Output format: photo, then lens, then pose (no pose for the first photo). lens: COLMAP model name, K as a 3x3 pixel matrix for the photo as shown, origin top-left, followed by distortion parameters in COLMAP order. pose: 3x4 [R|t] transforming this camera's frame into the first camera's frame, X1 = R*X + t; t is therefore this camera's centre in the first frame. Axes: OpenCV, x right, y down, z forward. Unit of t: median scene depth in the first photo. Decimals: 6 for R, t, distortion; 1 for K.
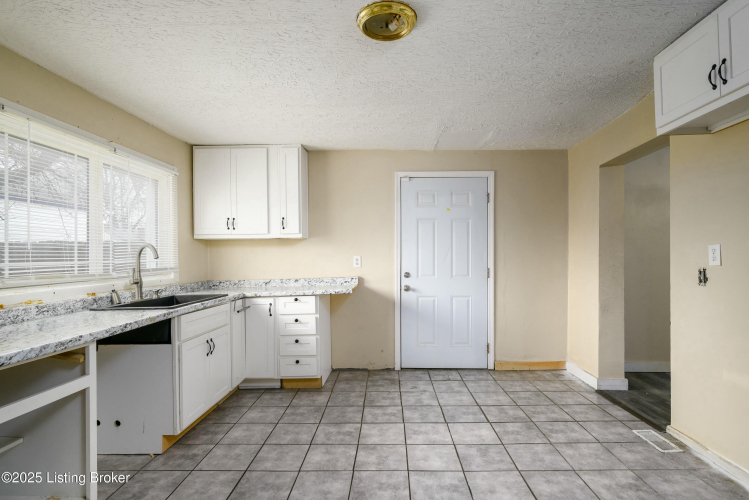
lens RADIAL K [[401.1, 0, 376.7], [0, 401.1, 251.0], [0, 0, 1]] dist [0.019245, 0.000154]
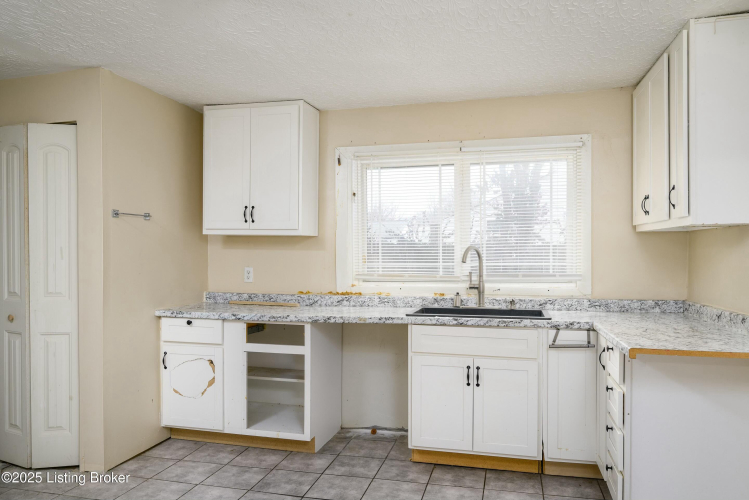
lens RADIAL K [[553.4, 0, 376.3], [0, 553.4, 253.0], [0, 0, 1]] dist [-0.005510, 0.000140]
pose [[-0.216093, 0.011770, -0.976302, 0.765589], [0.016092, 0.999834, 0.008492, -0.017476], [0.976240, -0.013876, -0.216247, 1.169979]]
